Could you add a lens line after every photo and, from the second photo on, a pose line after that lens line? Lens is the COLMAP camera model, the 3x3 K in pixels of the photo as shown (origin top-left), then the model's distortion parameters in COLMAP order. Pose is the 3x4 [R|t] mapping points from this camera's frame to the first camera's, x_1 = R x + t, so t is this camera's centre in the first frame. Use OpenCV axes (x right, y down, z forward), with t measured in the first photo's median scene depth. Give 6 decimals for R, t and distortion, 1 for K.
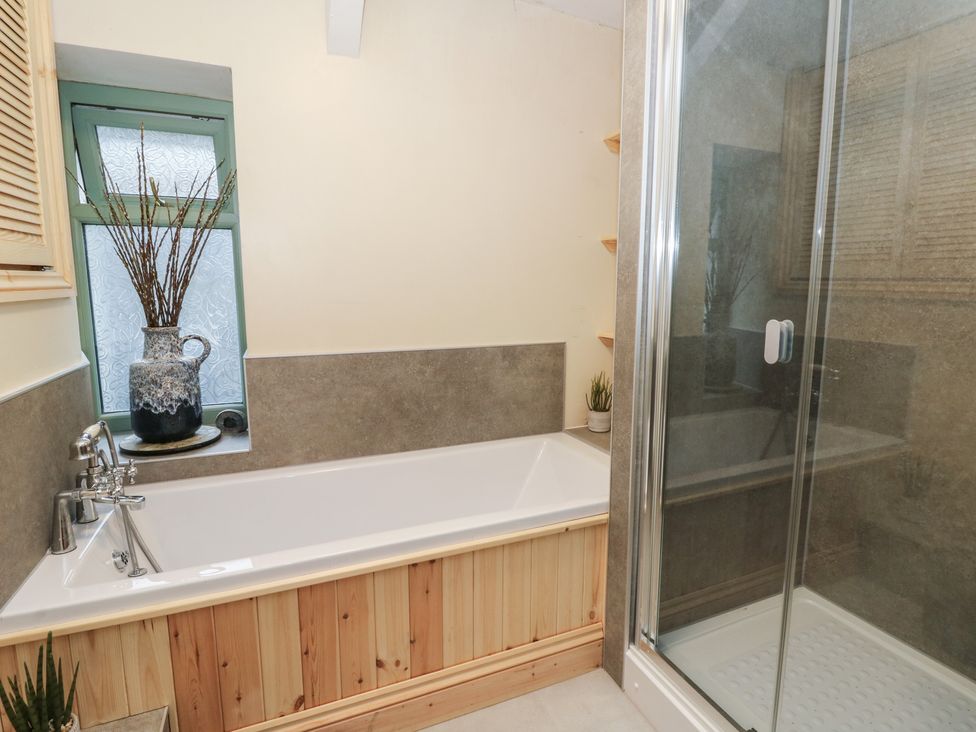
lens RADIAL K [[505.1, 0, 502.9], [0, 505.1, 354.1], [0, 0, 1]] dist [-0.002630, -0.011803]
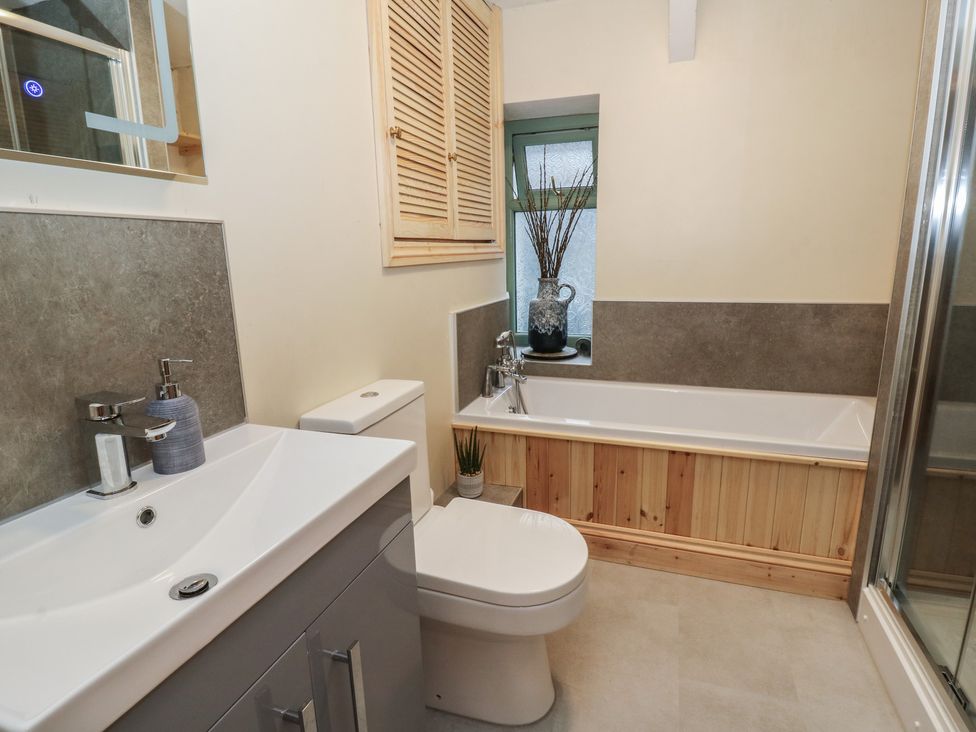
lens RADIAL K [[505.1, 0, 502.9], [0, 505.1, 354.1], [0, 0, 1]] dist [-0.002630, -0.011803]
pose [[0.740332, 0.116780, -0.662021, 0.267732], [-0.068693, 0.992782, 0.098308, 0.035682], [0.668723, -0.027304, 0.743010, -0.243564]]
